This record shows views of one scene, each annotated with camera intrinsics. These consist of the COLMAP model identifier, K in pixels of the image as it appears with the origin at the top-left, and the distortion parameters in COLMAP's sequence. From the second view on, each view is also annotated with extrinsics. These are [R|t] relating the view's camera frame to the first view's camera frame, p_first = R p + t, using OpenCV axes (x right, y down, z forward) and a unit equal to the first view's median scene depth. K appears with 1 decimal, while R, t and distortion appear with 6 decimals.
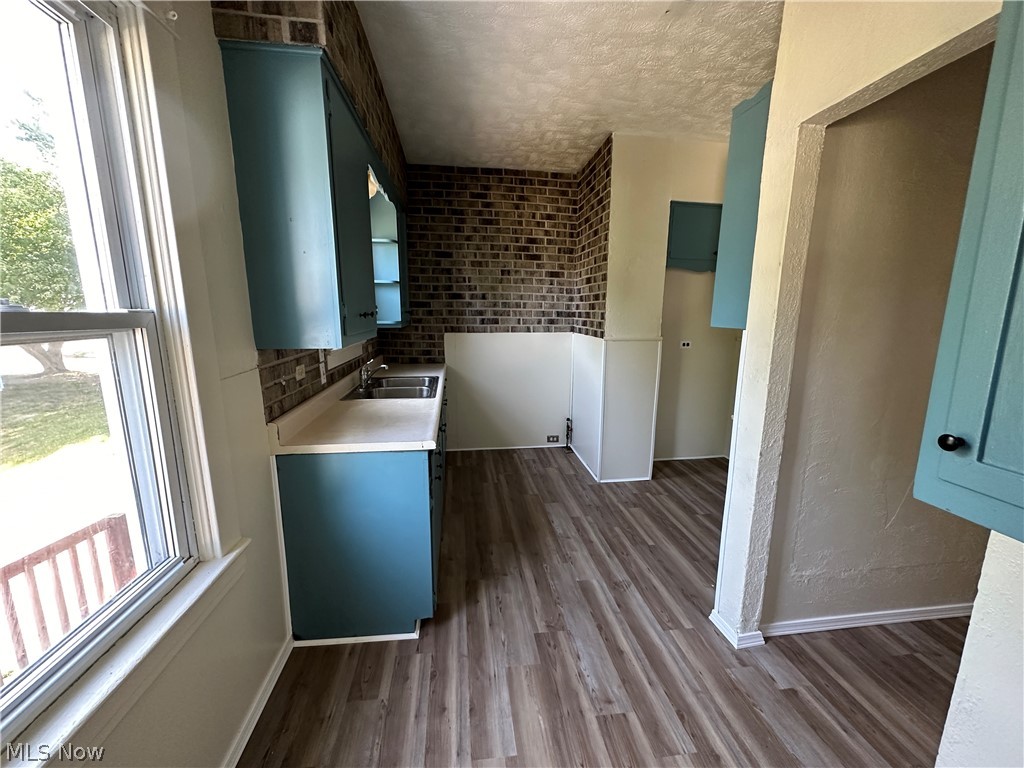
lens RADIAL K [[407.9, 0, 512.8], [0, 407.9, 383.1], [0, 0, 1]] dist [-0.006867, 0.000907]
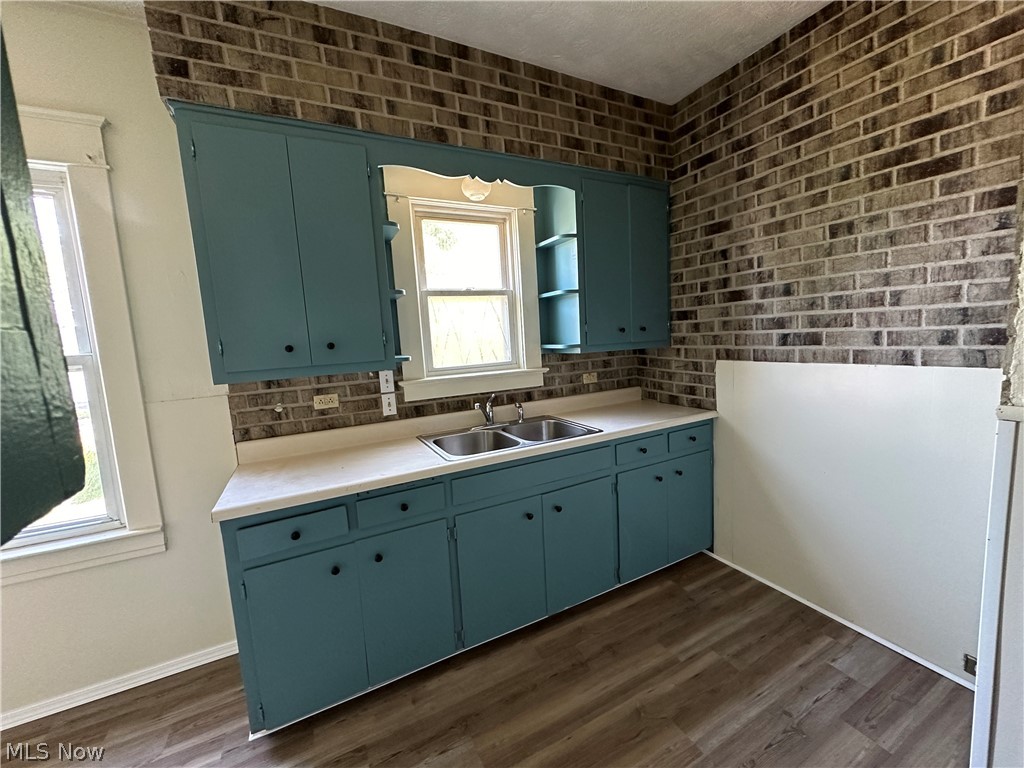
lens RADIAL K [[407.9, 0, 509.9], [0, 407.9, 383.7], [0, 0, 1]] dist [-0.006867, 0.000907]
pose [[0.324924, 0.086613, -0.941766, 0.296454], [-0.112222, 0.992293, 0.052541, -0.087884], [0.939058, 0.088615, 0.332140, 0.532381]]
